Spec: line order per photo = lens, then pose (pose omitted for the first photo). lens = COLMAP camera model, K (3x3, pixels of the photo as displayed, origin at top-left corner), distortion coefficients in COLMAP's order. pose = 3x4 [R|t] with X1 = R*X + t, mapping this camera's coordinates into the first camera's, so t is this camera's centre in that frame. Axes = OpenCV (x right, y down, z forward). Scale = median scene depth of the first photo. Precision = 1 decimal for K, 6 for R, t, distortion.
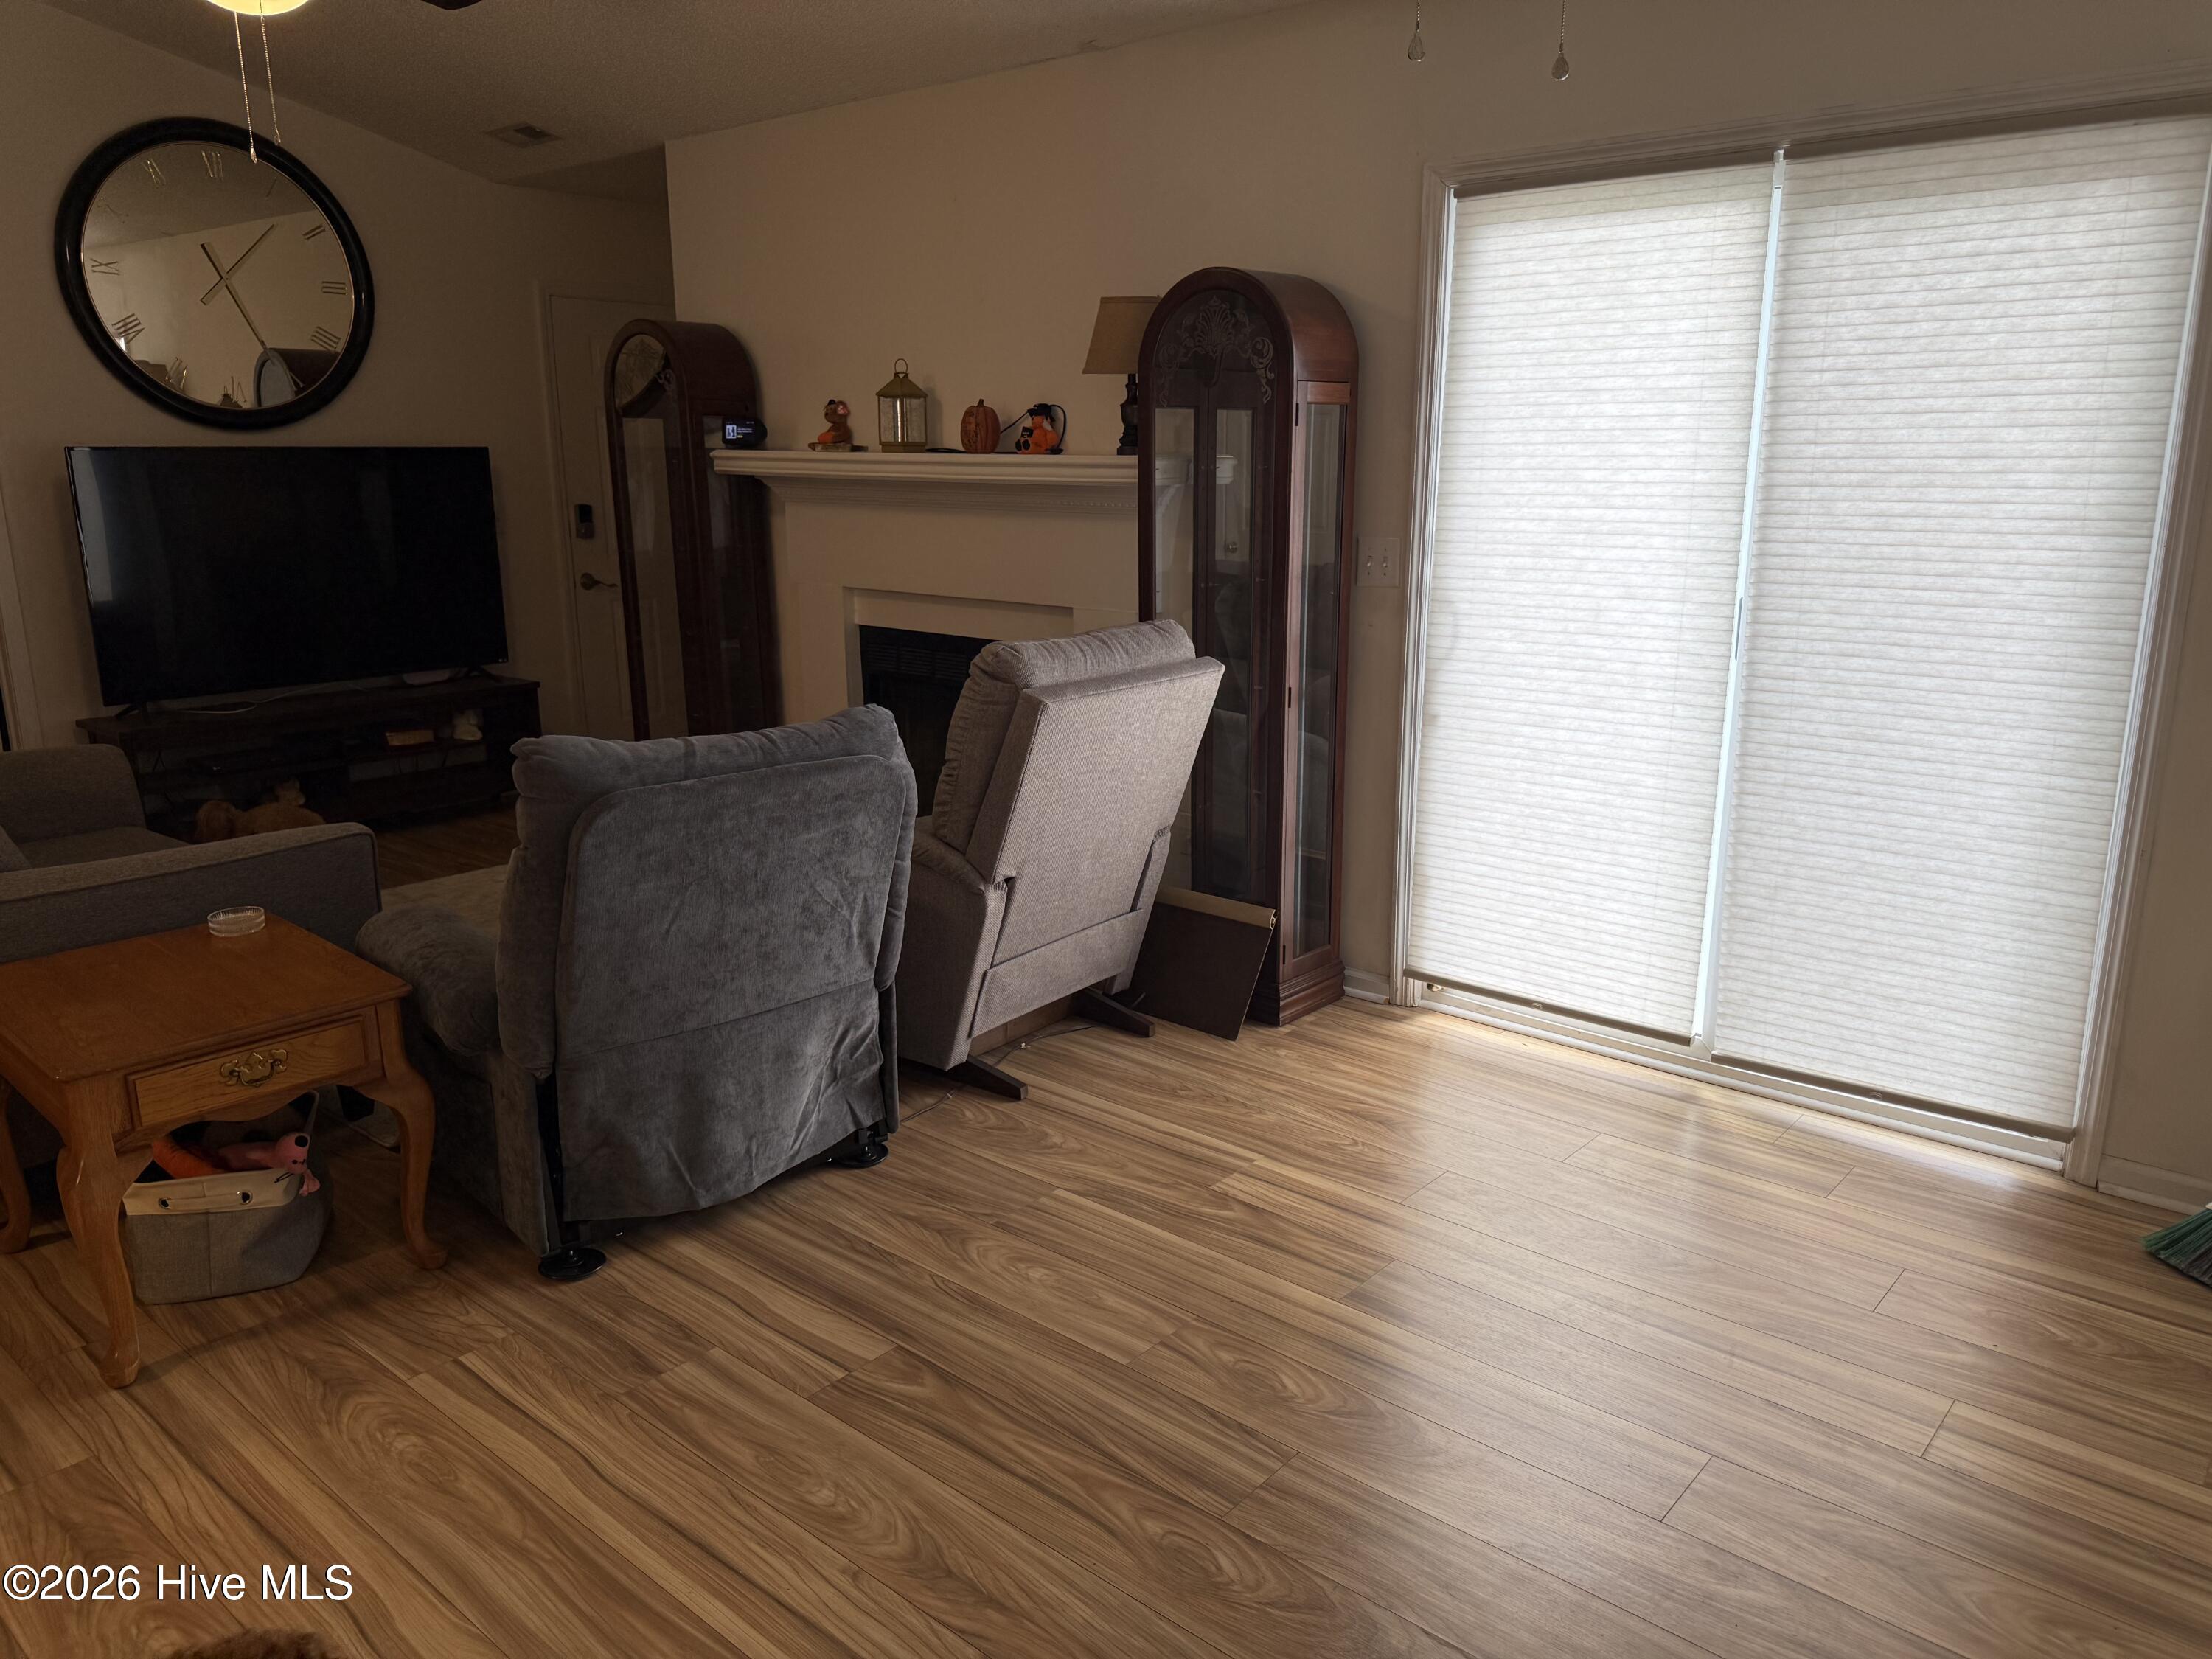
lens RADIAL K [[1579.8, 0, 1107.3], [0, 1579.8, 842.3], [0, 0, 1]] dist [0.051043, -0.049992]
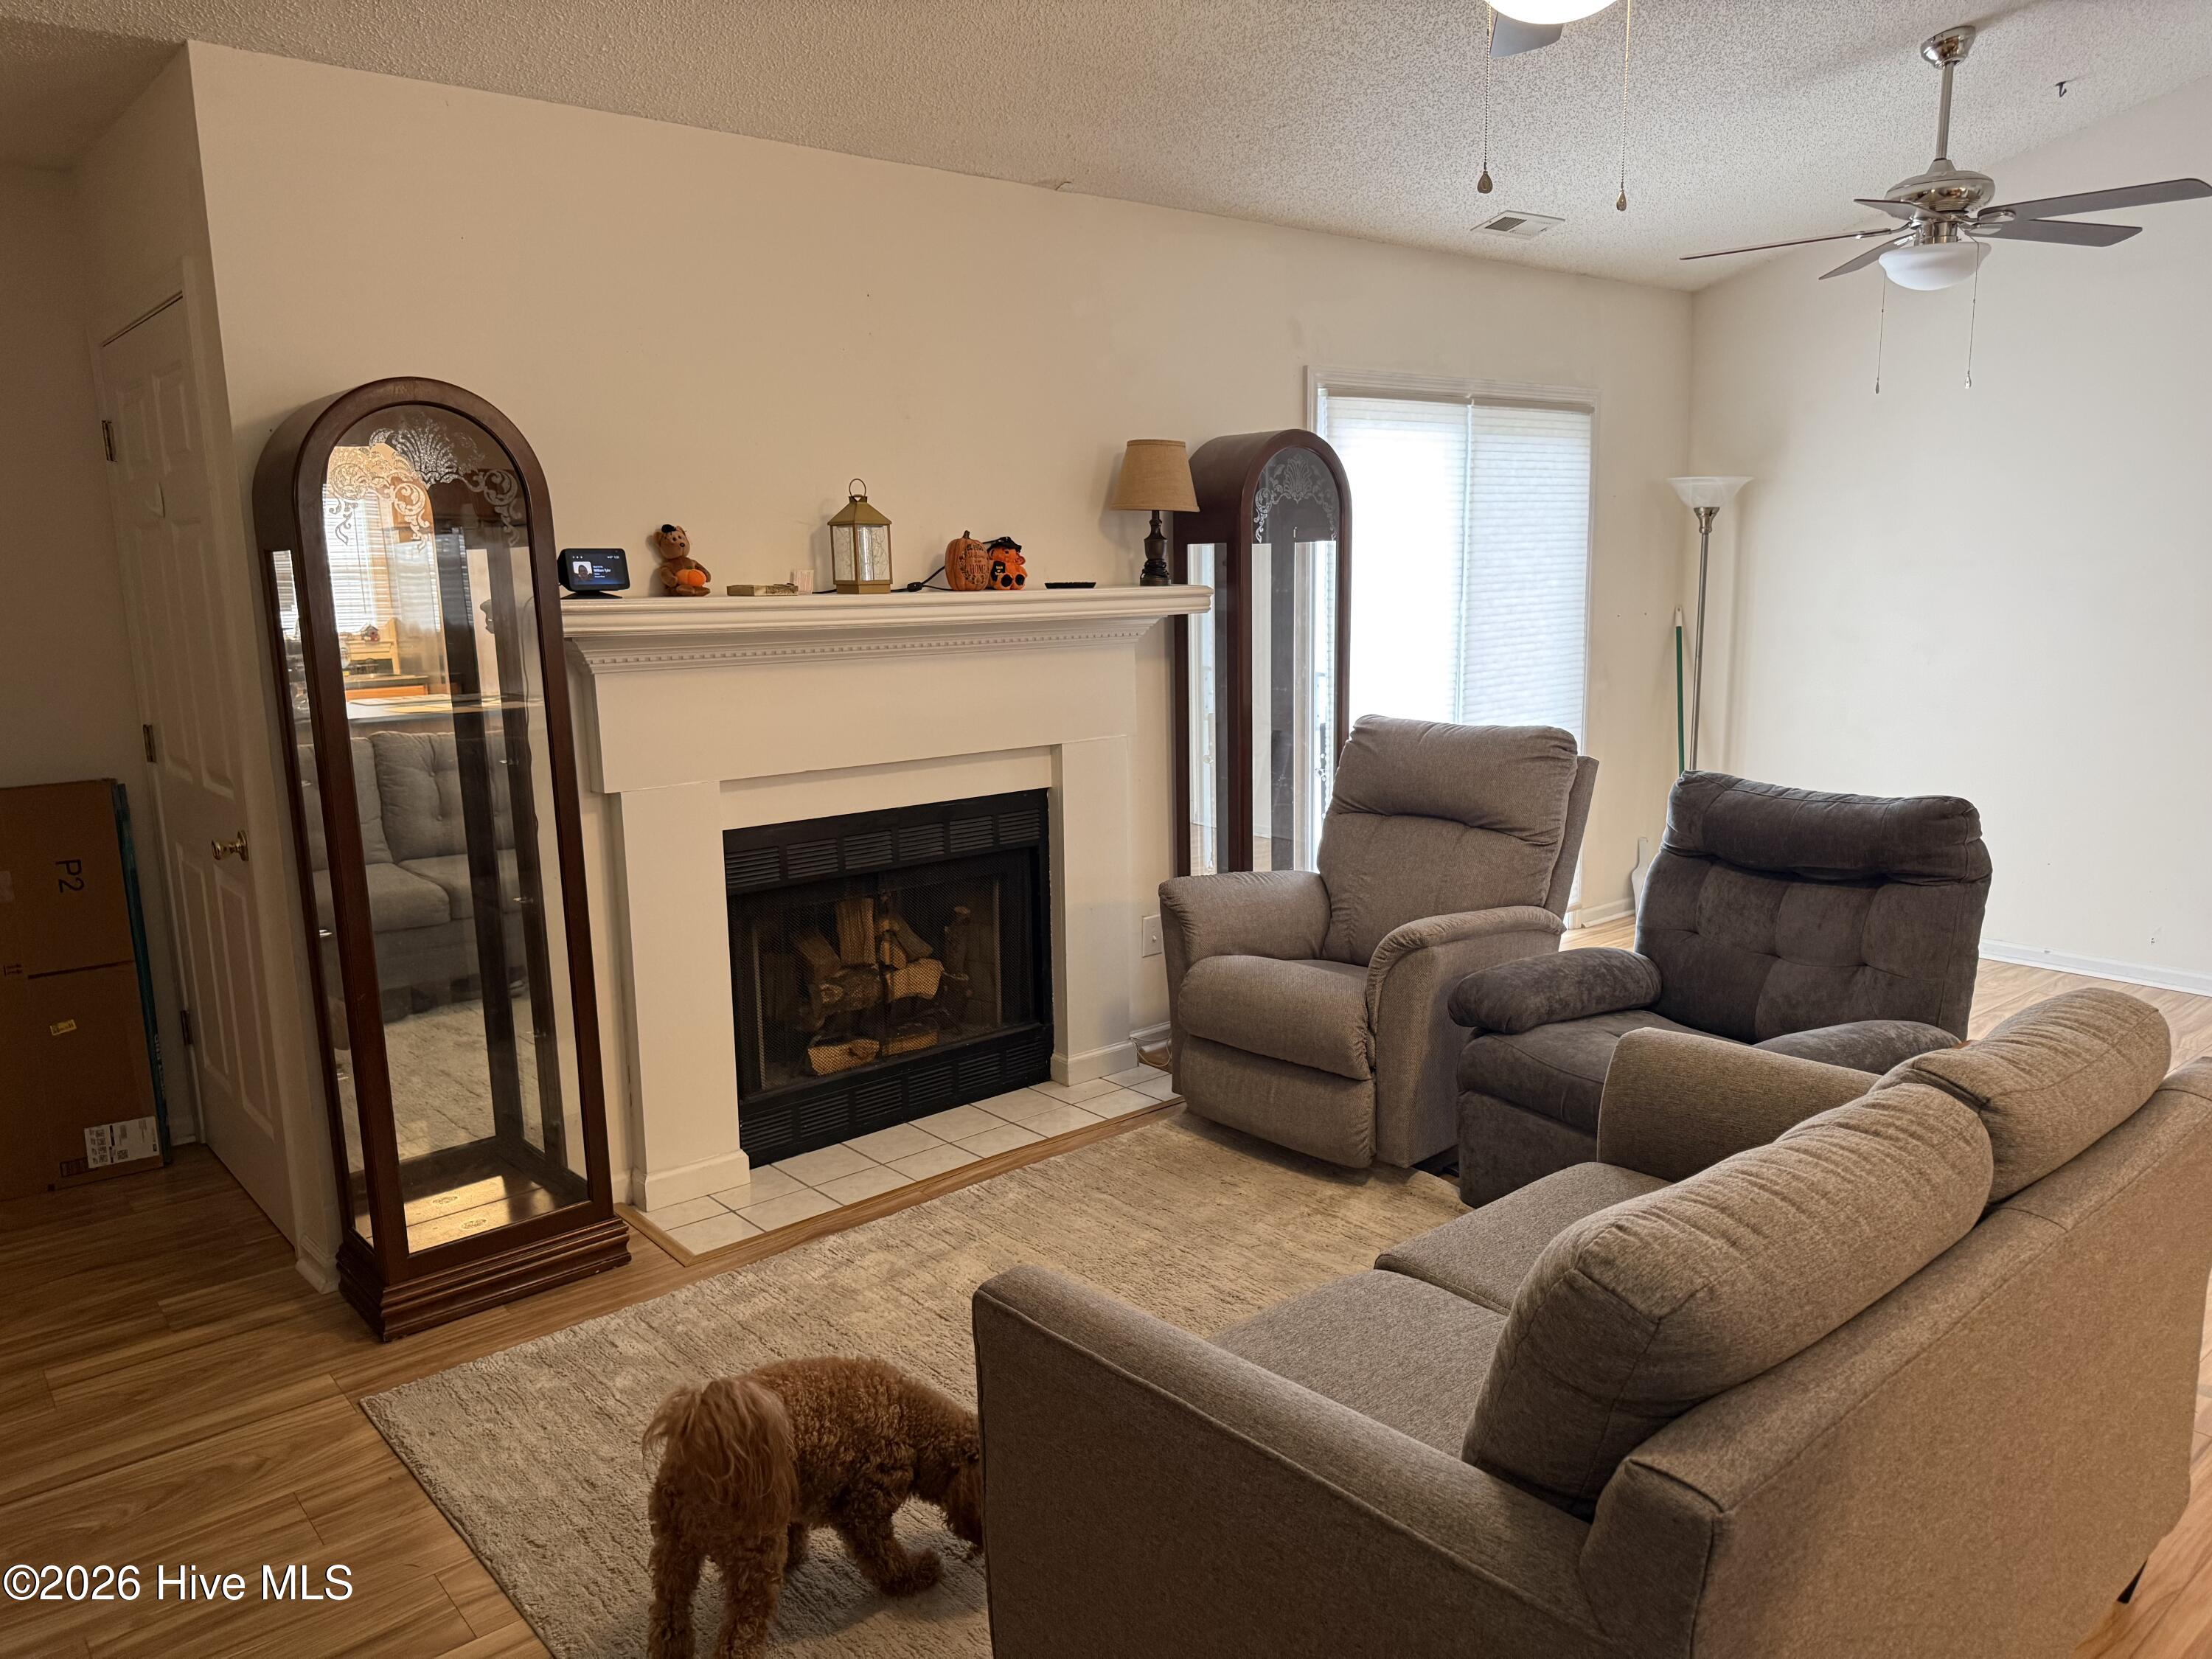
lens RADIAL K [[1579.8, 0, 1116.6], [0, 1579.8, 845.9], [0, 0, 1]] dist [0.051043, -0.049992]
pose [[0.156956, -0.174167, 0.972127, -1.289353], [0.262688, 0.956231, 0.128906, -0.273029], [-0.952029, 0.235133, 0.195838, 1.060148]]
